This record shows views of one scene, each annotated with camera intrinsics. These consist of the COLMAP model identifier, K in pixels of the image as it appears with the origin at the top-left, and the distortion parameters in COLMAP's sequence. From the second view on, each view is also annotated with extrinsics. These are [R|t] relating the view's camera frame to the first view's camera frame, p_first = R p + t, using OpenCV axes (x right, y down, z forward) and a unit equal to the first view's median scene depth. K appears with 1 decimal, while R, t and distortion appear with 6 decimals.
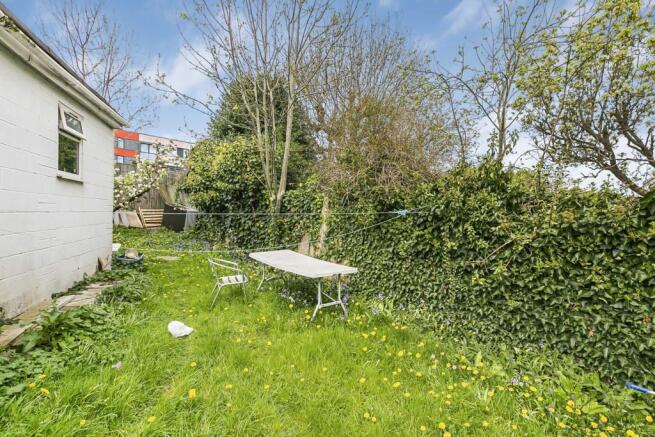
lens RADIAL K [[311.9, 0, 326.8], [0, 311.9, 239.3], [0, 0, 1]] dist [-0.000427, -0.000102]
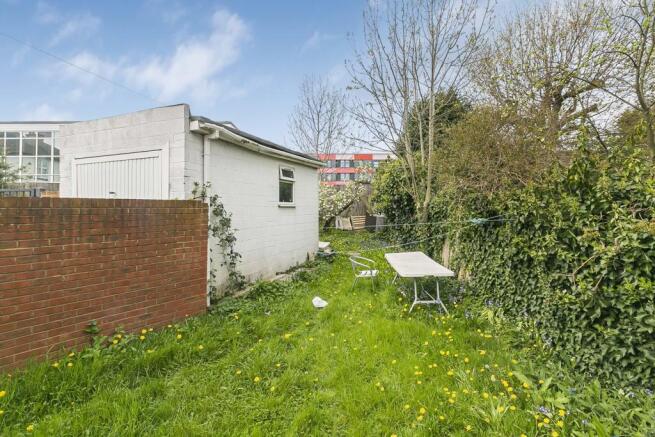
lens RADIAL K [[291.7, 0, 328.1], [0, 291.7, 214.5], [0, 0, 1]] dist [0.001147, -0.000344]
pose [[0.750993, -0.045962, -0.658709, 0.435602], [-0.002981, 0.997328, -0.072988, -0.031205], [0.660304, 0.056777, 0.748849, -0.054844]]
